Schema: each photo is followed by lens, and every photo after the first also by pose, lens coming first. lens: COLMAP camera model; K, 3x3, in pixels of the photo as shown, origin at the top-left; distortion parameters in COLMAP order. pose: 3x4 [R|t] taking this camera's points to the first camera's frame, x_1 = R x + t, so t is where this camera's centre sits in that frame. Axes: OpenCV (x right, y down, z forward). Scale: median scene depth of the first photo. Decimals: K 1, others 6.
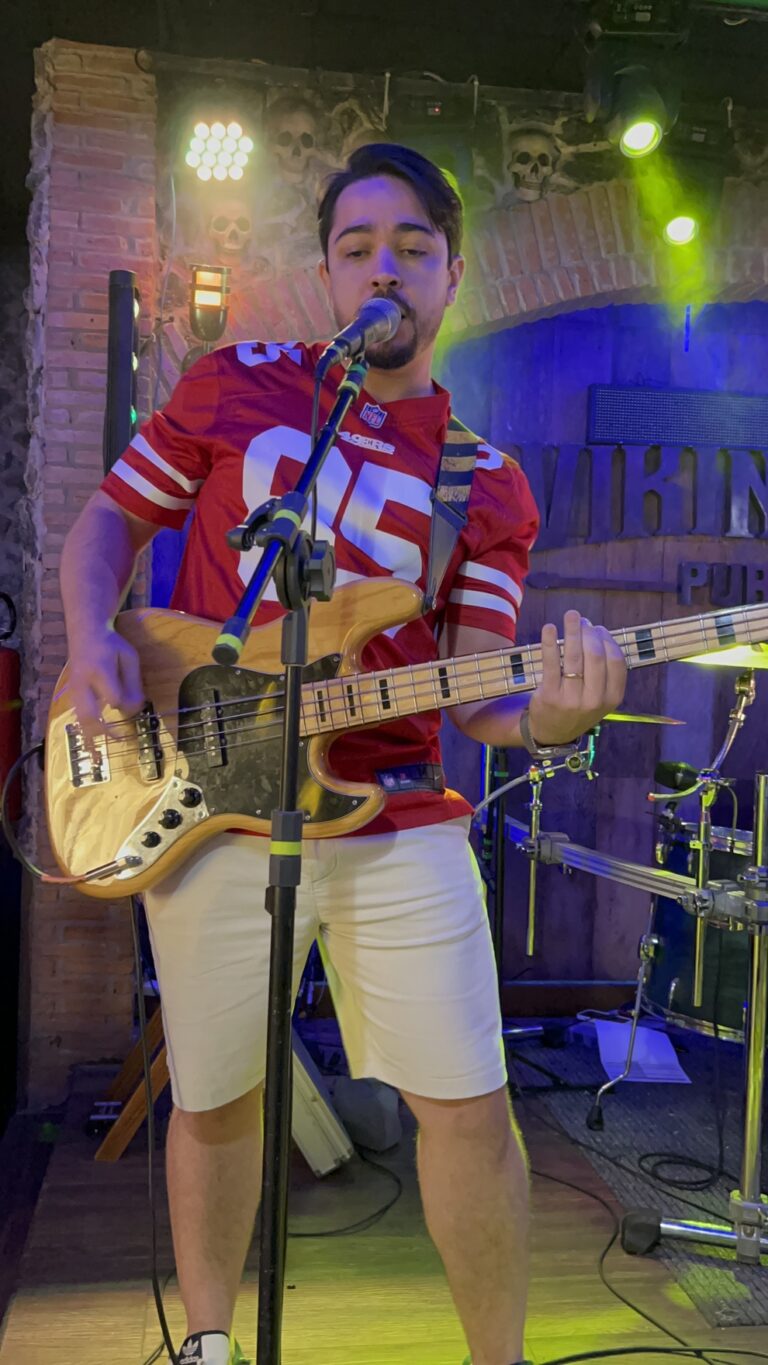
lens RADIAL K [[1180.5, 0, 369.0], [0, 1180.5, 689.2], [0, 0, 1]] dist [0.038113, -0.039407]
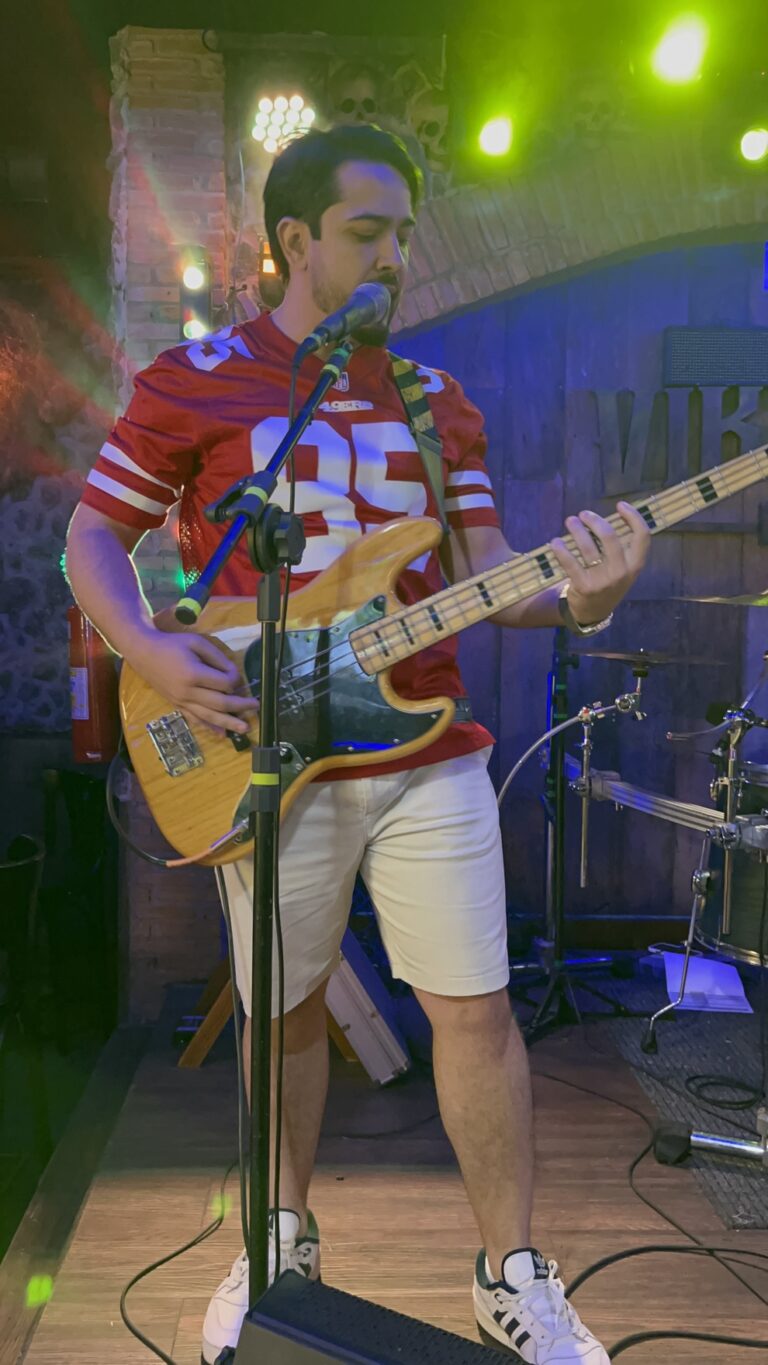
lens RADIAL K [[1180.5, 0, 362.9], [0, 1180.5, 680.9], [0, 0, 1]] dist [0.038113, -0.039407]
pose [[0.992970, -0.011428, -0.117814, 0.061657], [0.016174, 0.999092, 0.039403, -0.002281], [0.117257, -0.041032, 0.992254, -0.051258]]
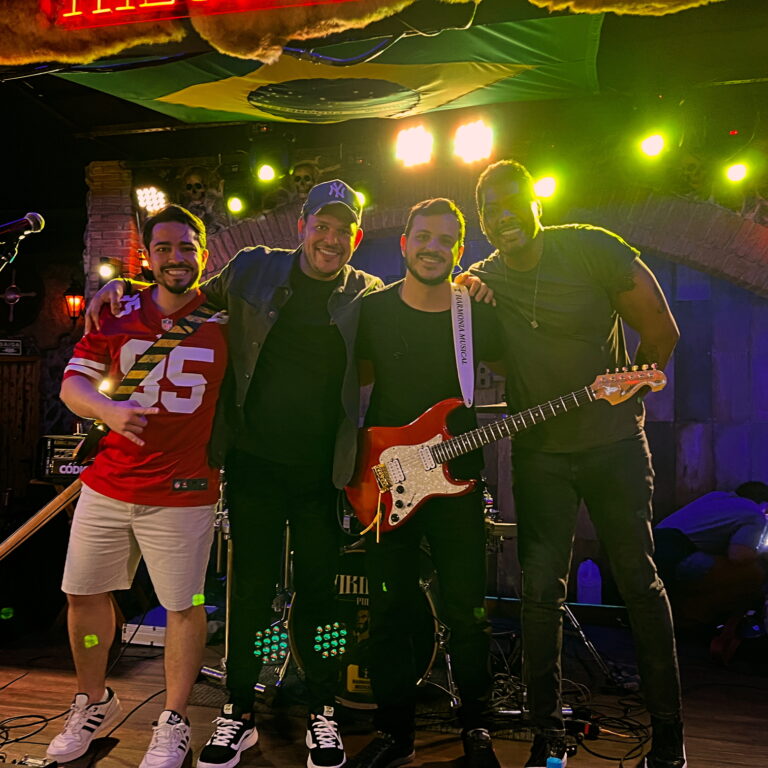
lens RADIAL K [[774.5, 0, 380.8], [0, 774.5, 391.5], [0, 0, 1]] dist [0.022214, 0.000000]
pose [[0.933913, -0.030343, -0.356211, 0.808516], [0.007207, 0.997787, -0.066098, 0.016875], [0.357429, 0.059162, 0.932065, -0.210776]]
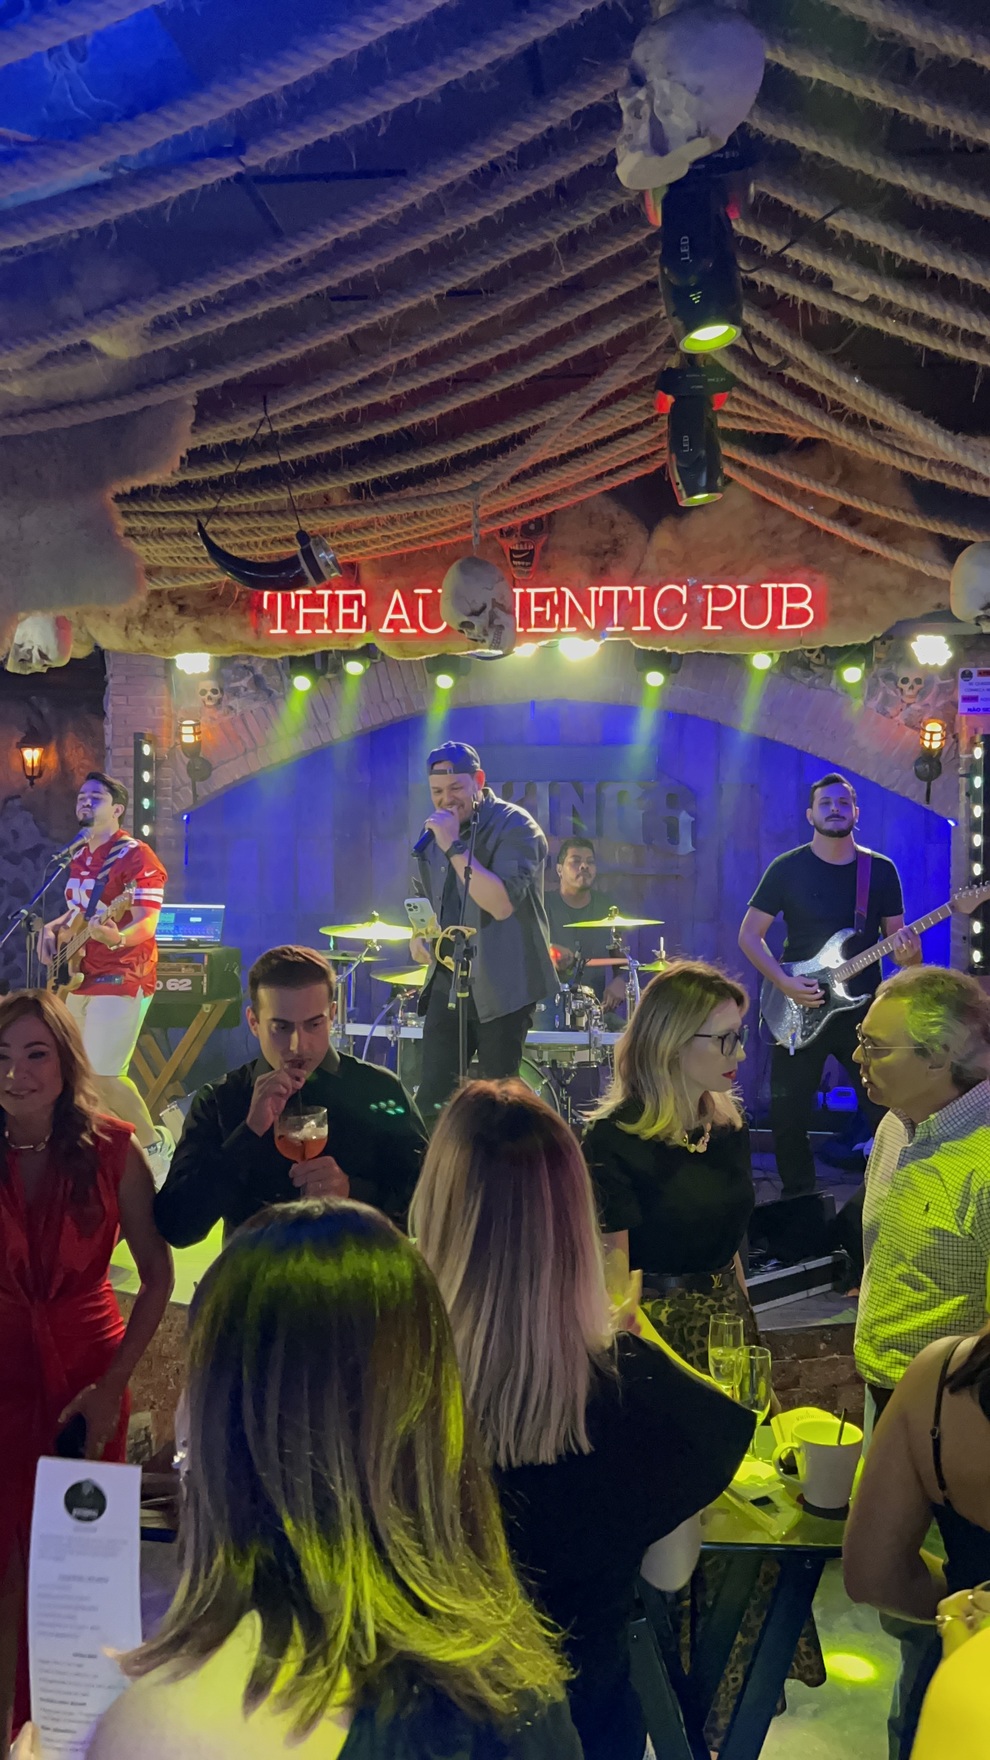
lens RADIAL K [[1522.1, 0, 497.3], [0, 1522.1, 883.0], [0, 0, 1]] dist [0.038113, -0.039407]
pose [[0.963545, -0.016244, -0.267054, 0.999421], [0.012460, 0.999797, -0.015858, -0.051701], [0.267257, 0.011953, 0.963551, -1.233814]]
